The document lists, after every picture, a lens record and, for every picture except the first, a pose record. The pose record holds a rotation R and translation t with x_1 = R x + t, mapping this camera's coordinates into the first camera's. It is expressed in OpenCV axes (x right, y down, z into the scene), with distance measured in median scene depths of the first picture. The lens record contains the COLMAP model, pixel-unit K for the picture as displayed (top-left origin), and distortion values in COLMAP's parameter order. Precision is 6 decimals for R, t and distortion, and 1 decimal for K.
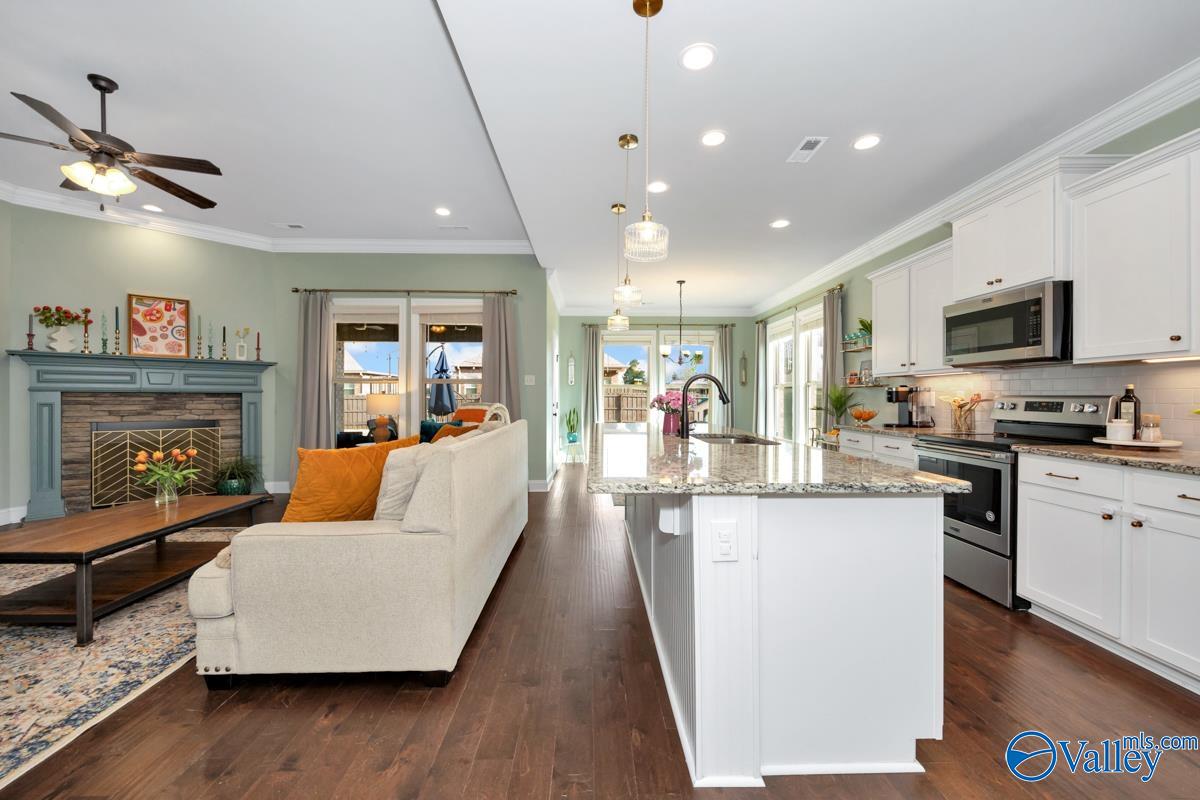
lens RADIAL K [[488.7, 0, 580.2], [0, 488.7, 399.4], [0, 0, 1]] dist [0.001908, -0.000529]
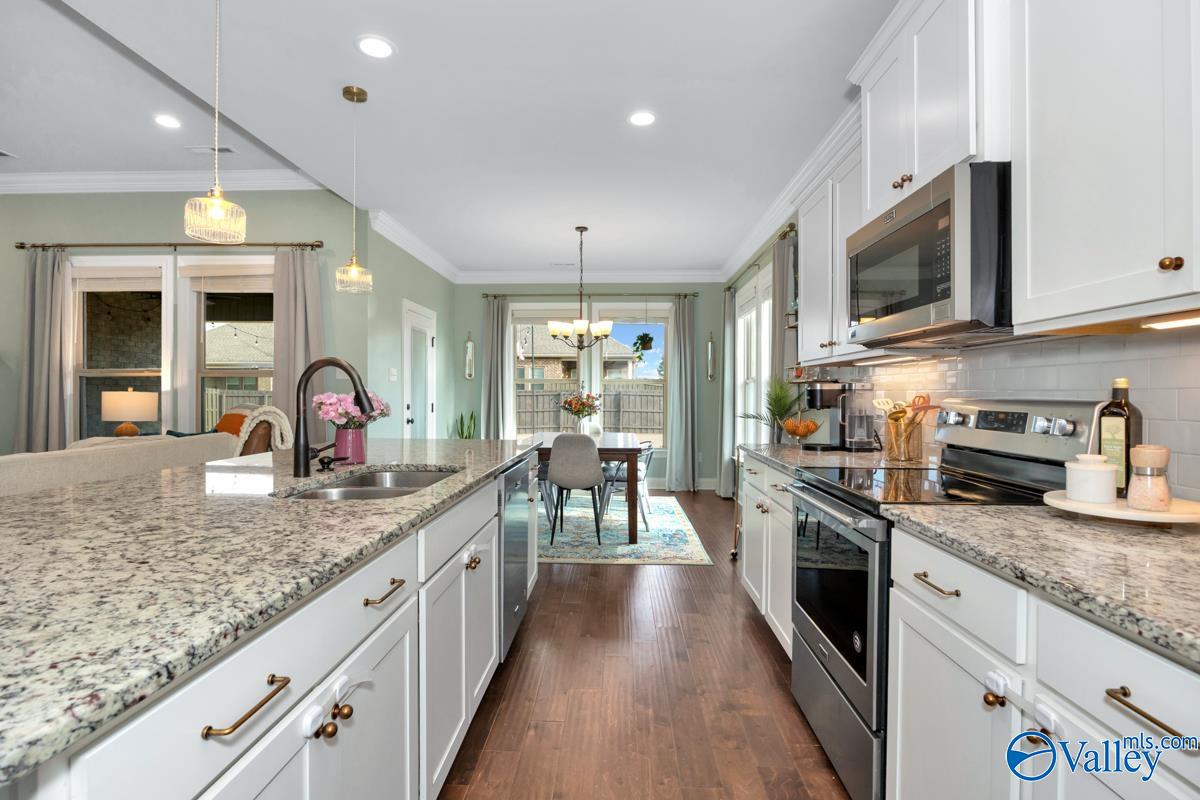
lens RADIAL K [[586.8, 0, 602.1], [0, 586.8, 398.3], [0, 0, 1]] dist [-0.013174, 0.000839]
pose [[0.998129, 0.003912, -0.061024, 0.458308], [-0.003762, 0.999990, 0.002573, -0.007913], [0.061033, -0.002339, 0.998133, 0.290361]]
